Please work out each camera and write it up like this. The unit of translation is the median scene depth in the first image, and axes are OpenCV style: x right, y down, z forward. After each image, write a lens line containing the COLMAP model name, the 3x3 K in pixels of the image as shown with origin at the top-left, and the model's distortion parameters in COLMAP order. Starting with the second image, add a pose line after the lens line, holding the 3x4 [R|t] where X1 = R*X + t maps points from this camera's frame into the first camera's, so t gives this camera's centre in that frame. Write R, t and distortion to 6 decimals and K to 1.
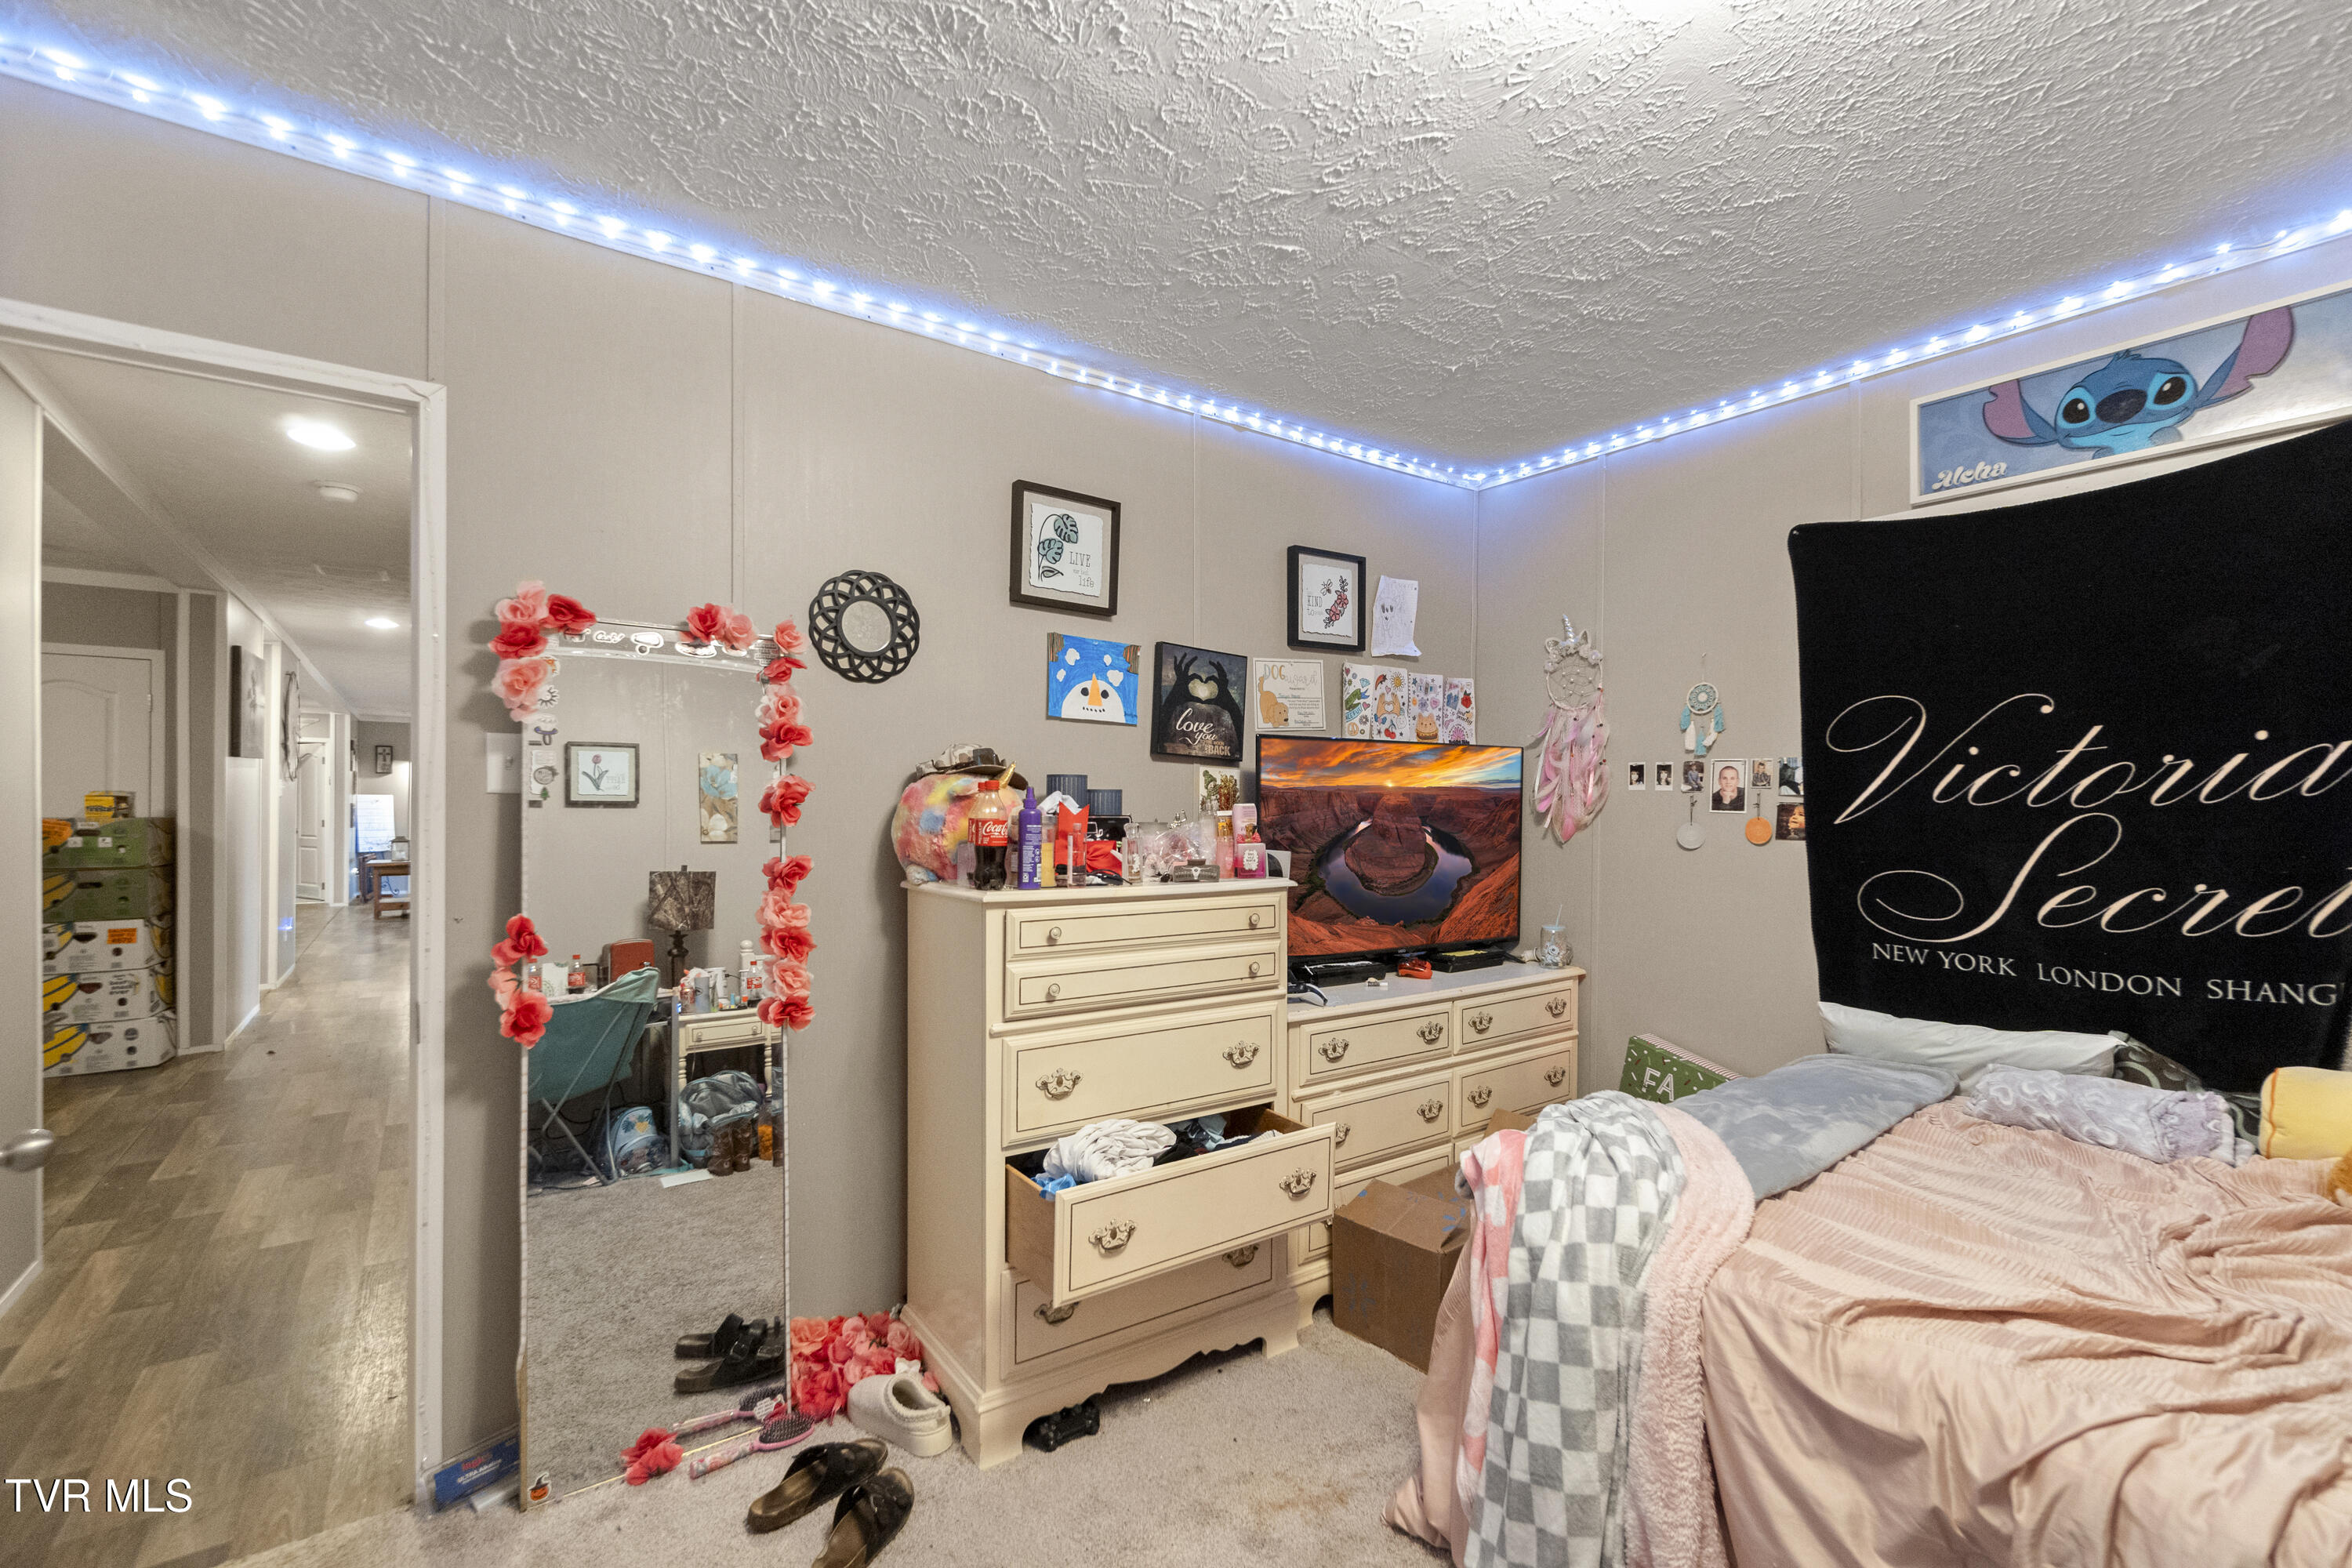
lens RADIAL K [[1025.0, 0, 1173.6], [0, 1025.0, 796.1], [0, 0, 1]] dist [0.008911, -0.000646]
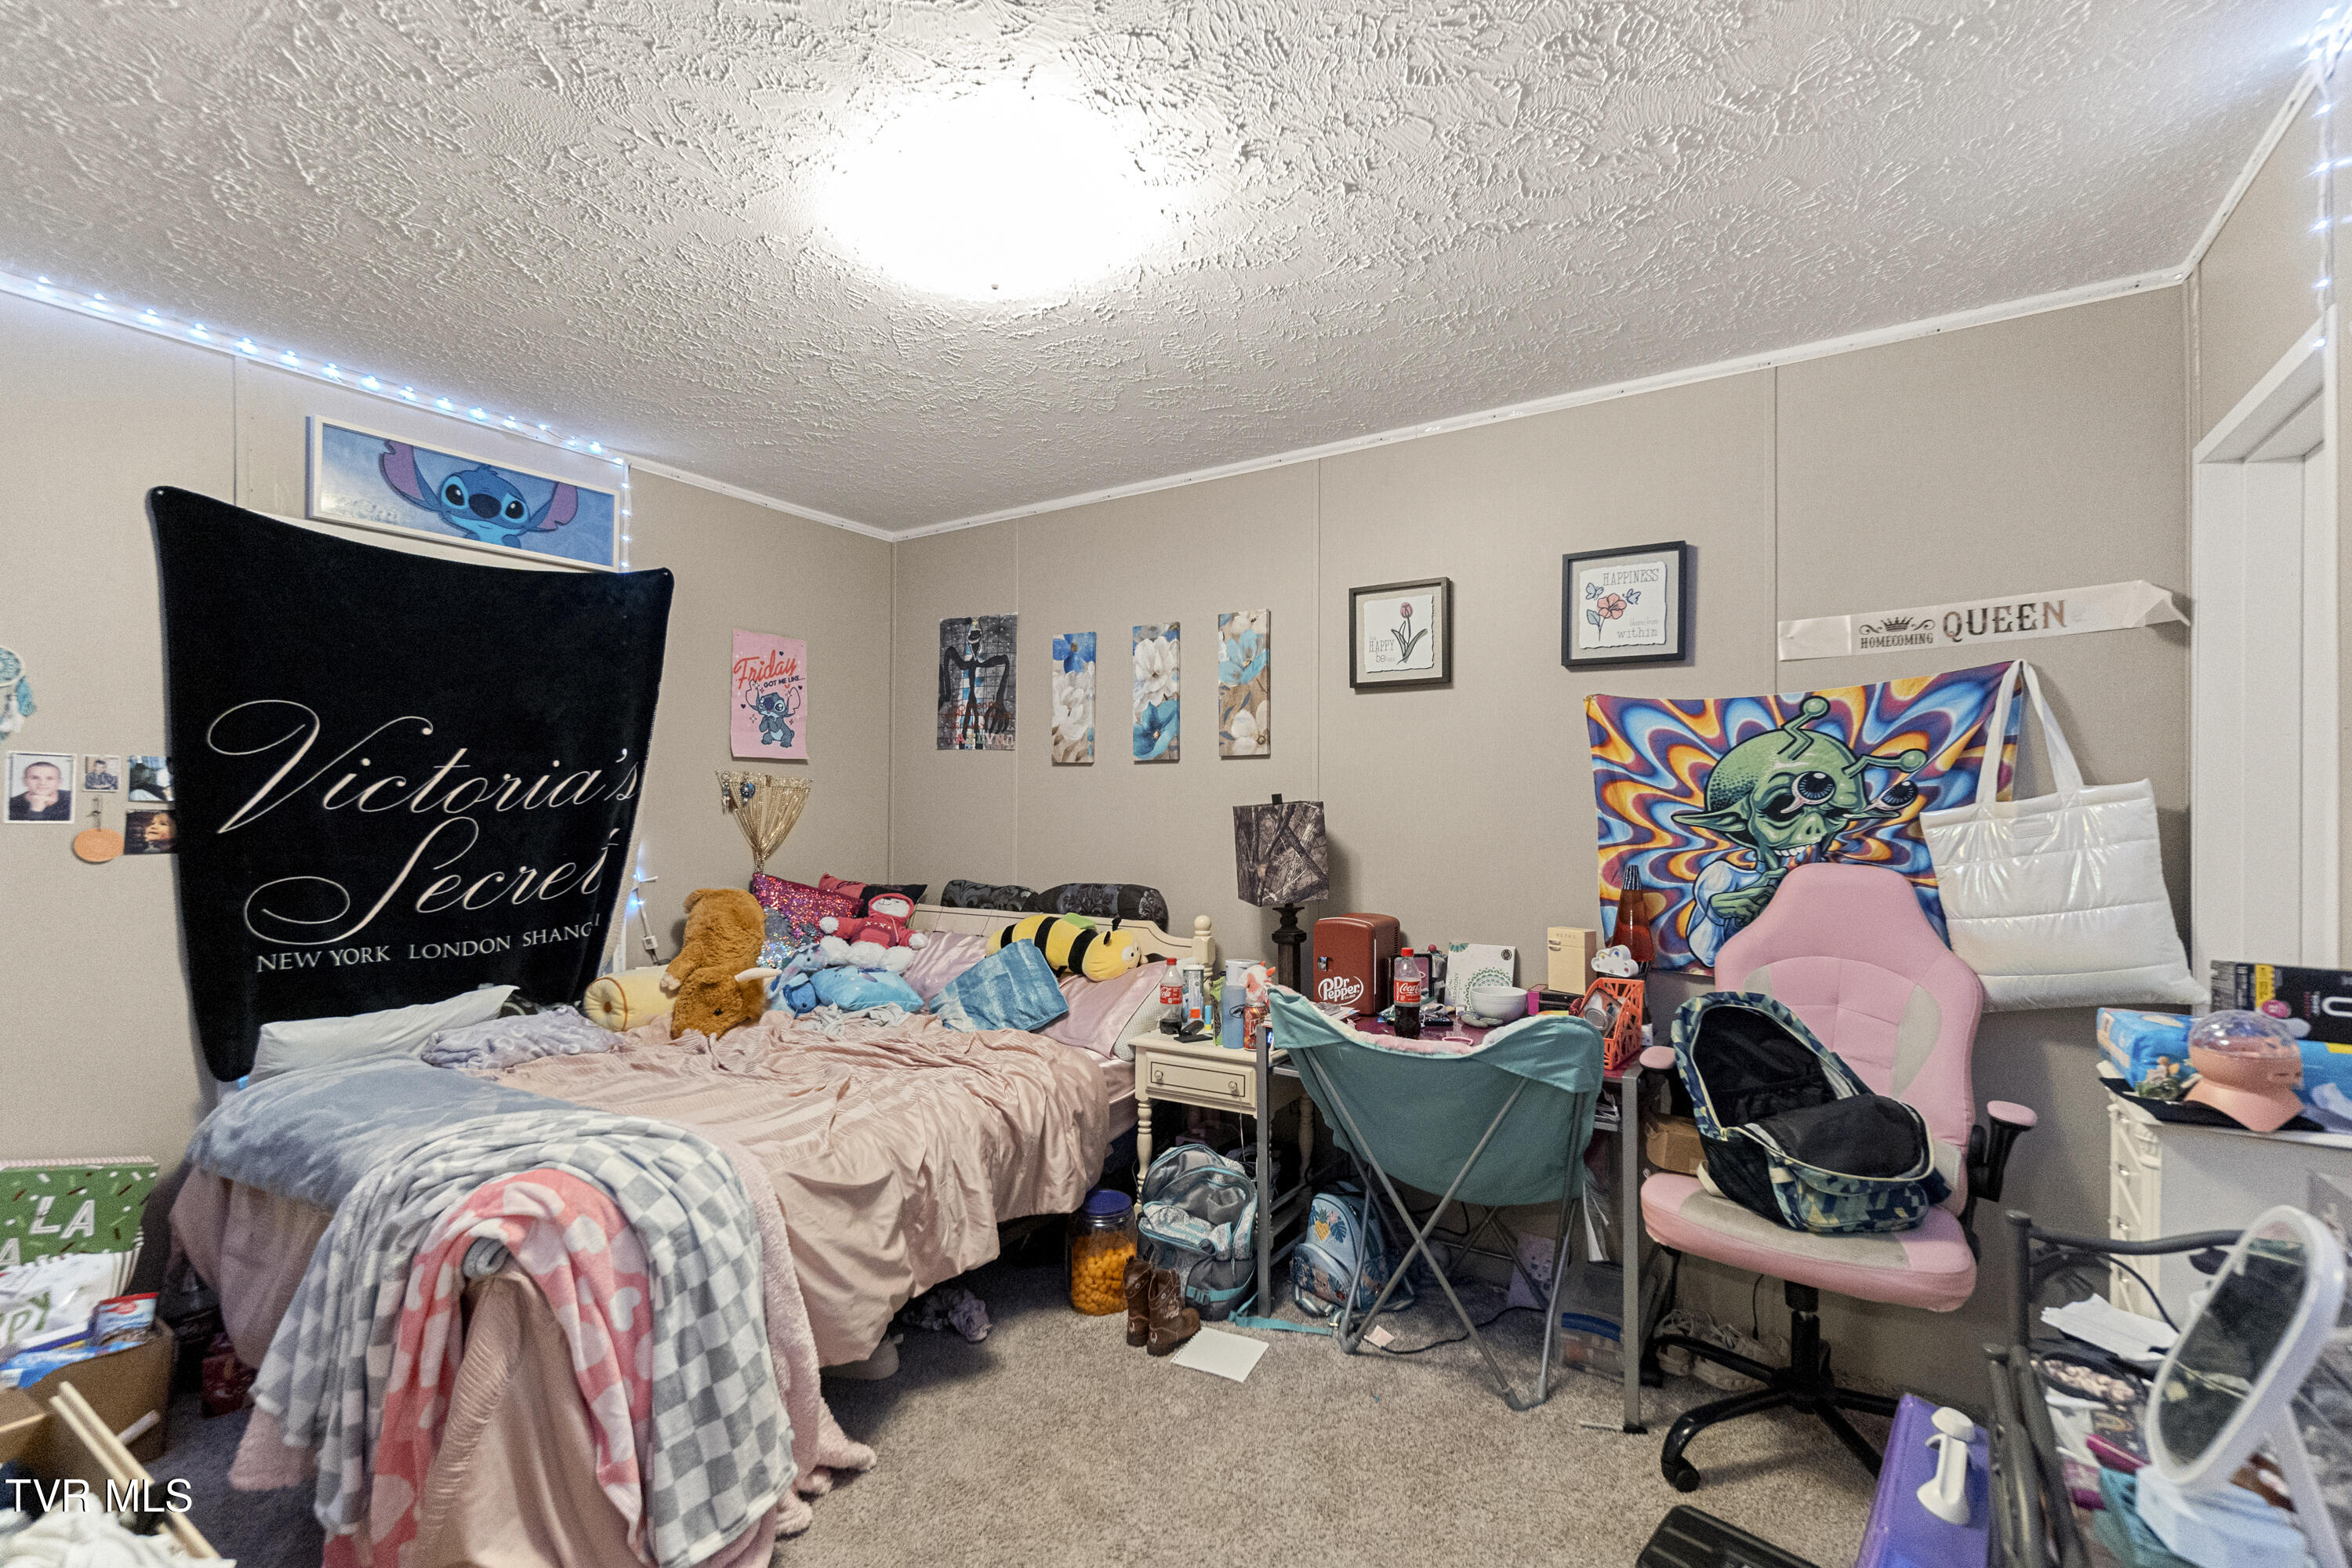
lens RADIAL K [[1025.0, 0, 1180.2], [0, 1025.0, 793.4], [0, 0, 1]] dist [0.008911, -0.000646]
pose [[-0.356338, 0.002926, 0.934353, -0.569292], [-0.014300, 0.999861, -0.008584, -0.013734], [-0.934248, -0.016420, -0.356246, 0.589990]]
